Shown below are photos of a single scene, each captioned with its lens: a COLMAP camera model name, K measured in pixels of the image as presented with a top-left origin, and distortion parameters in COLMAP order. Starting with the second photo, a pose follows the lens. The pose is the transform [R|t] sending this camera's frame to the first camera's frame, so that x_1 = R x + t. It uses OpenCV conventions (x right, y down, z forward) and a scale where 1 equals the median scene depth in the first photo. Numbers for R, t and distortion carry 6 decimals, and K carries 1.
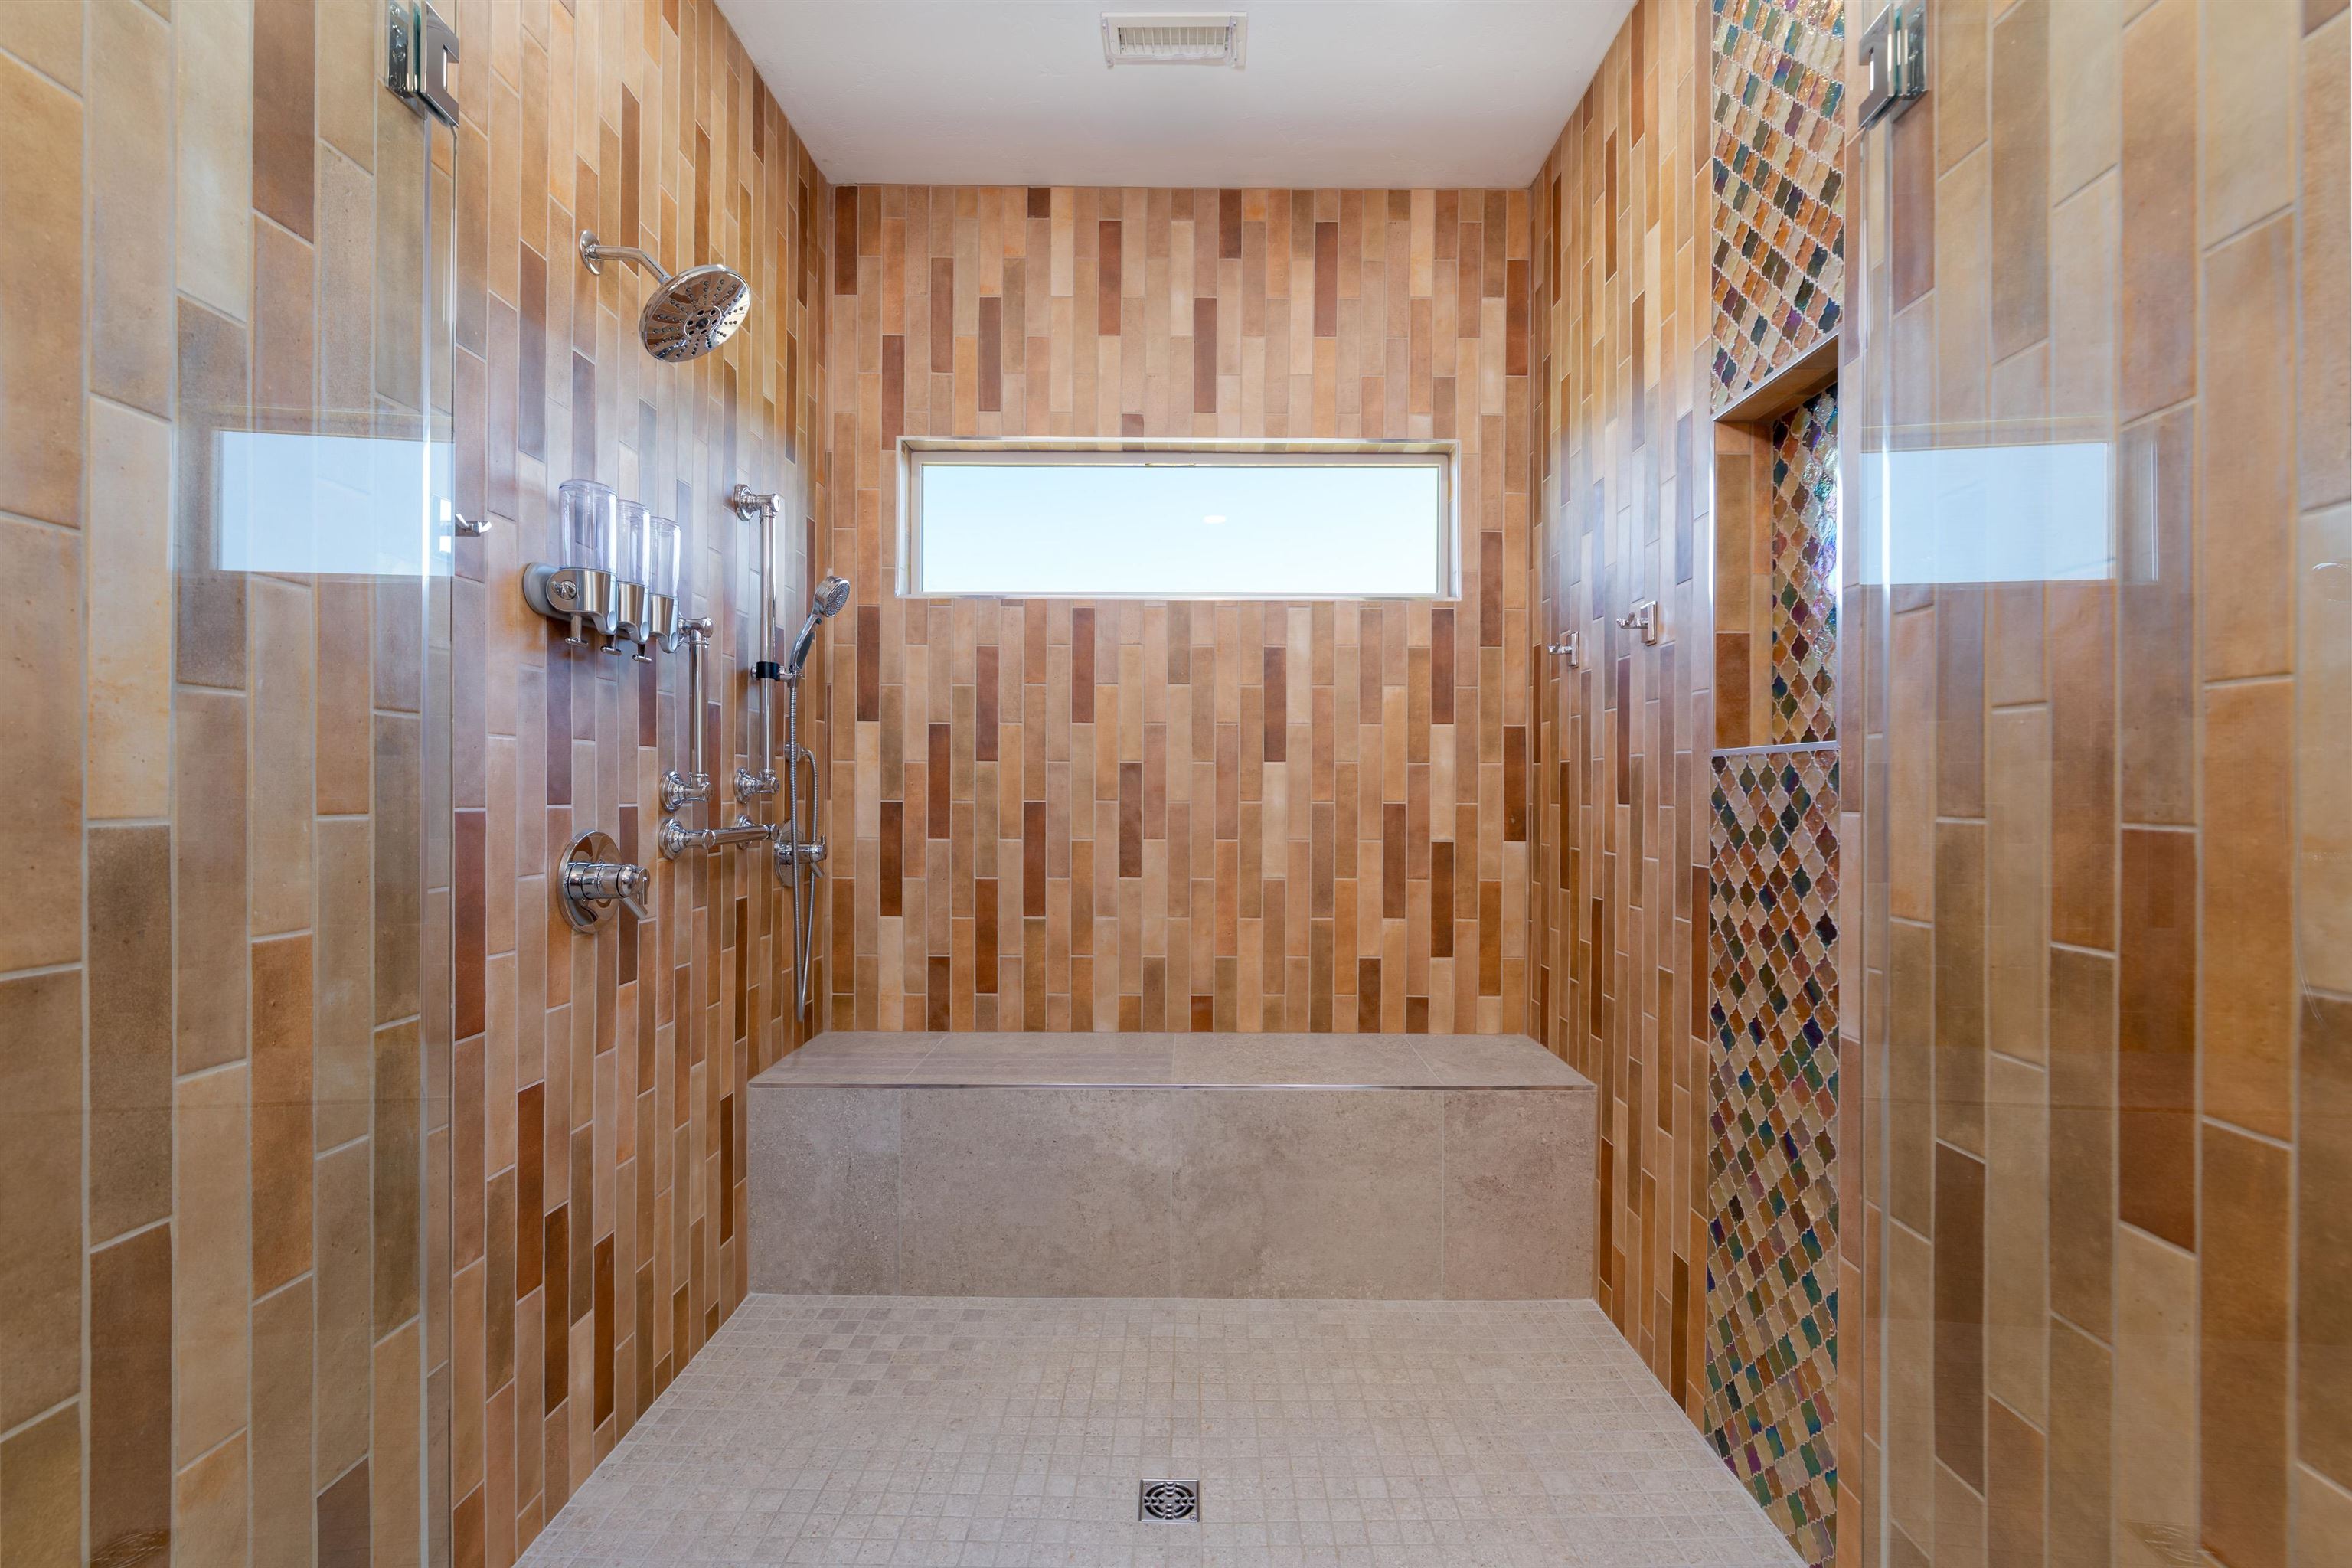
lens RADIAL K [[1009.8, 0, 1177.3], [0, 1009.8, 791.1], [0, 0, 1]] dist [0.001467, 0.000078]
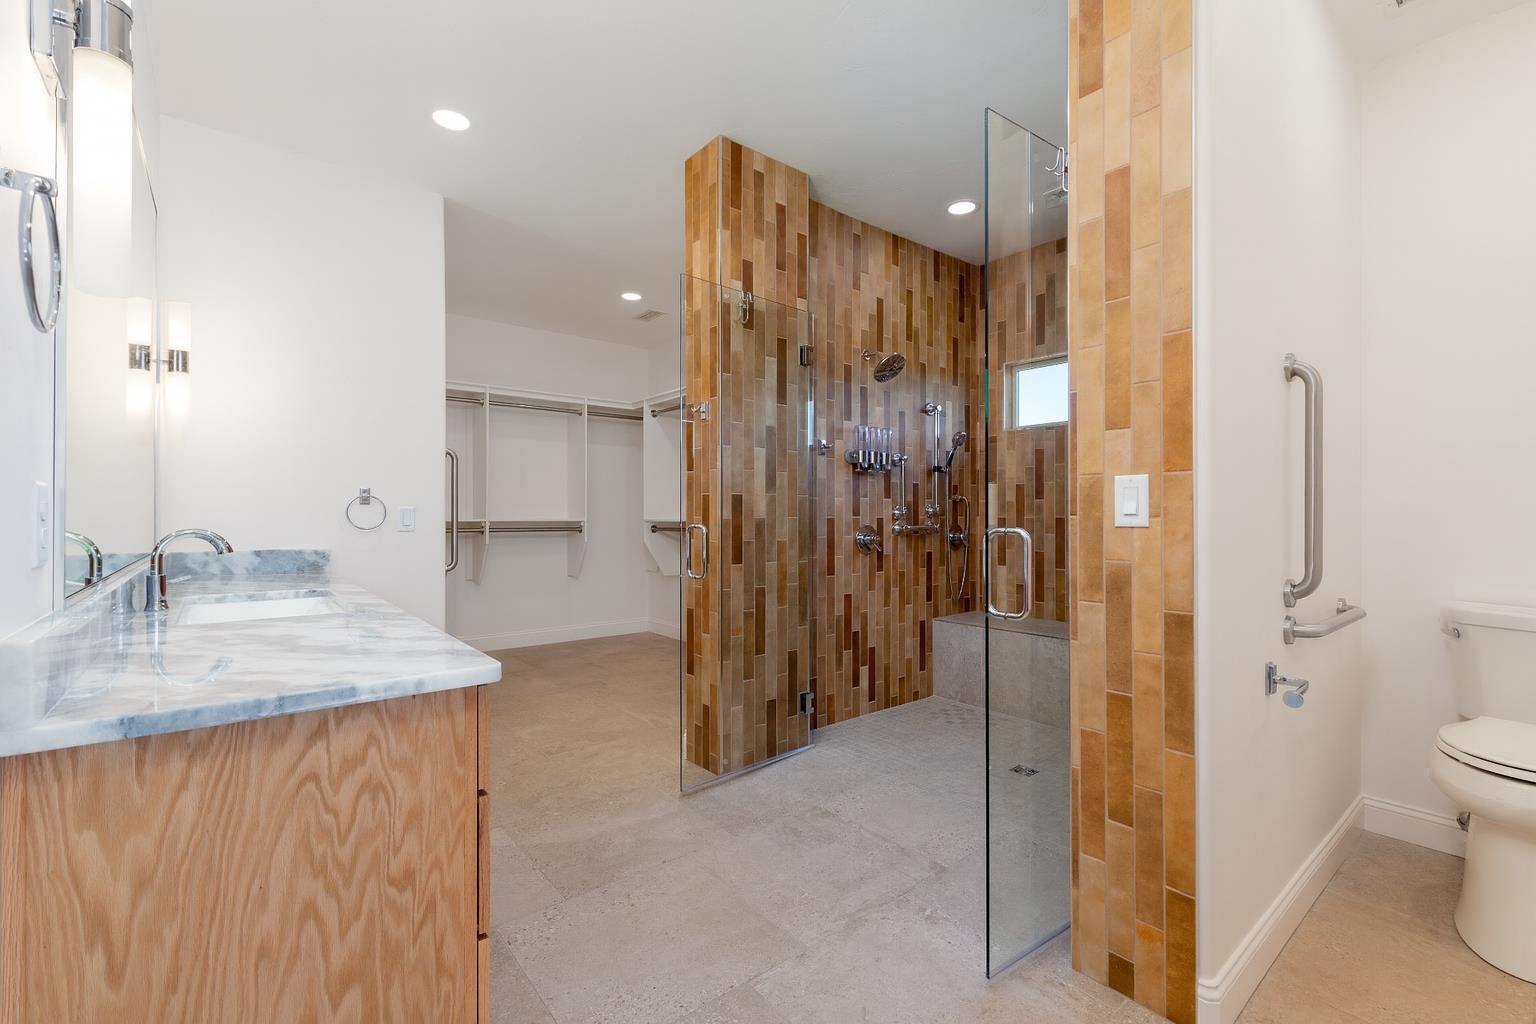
lens RADIAL K [[626.8, 0, 764.1], [0, 626.8, 510.8], [0, 0, 1]] dist [0.000751, 0.000001]
pose [[0.627234, -0.008127, -0.778789, 0.742271], [0.001485, 0.999956, -0.009239, 0.011476], [0.778830, 0.004638, 0.627219, -0.518535]]
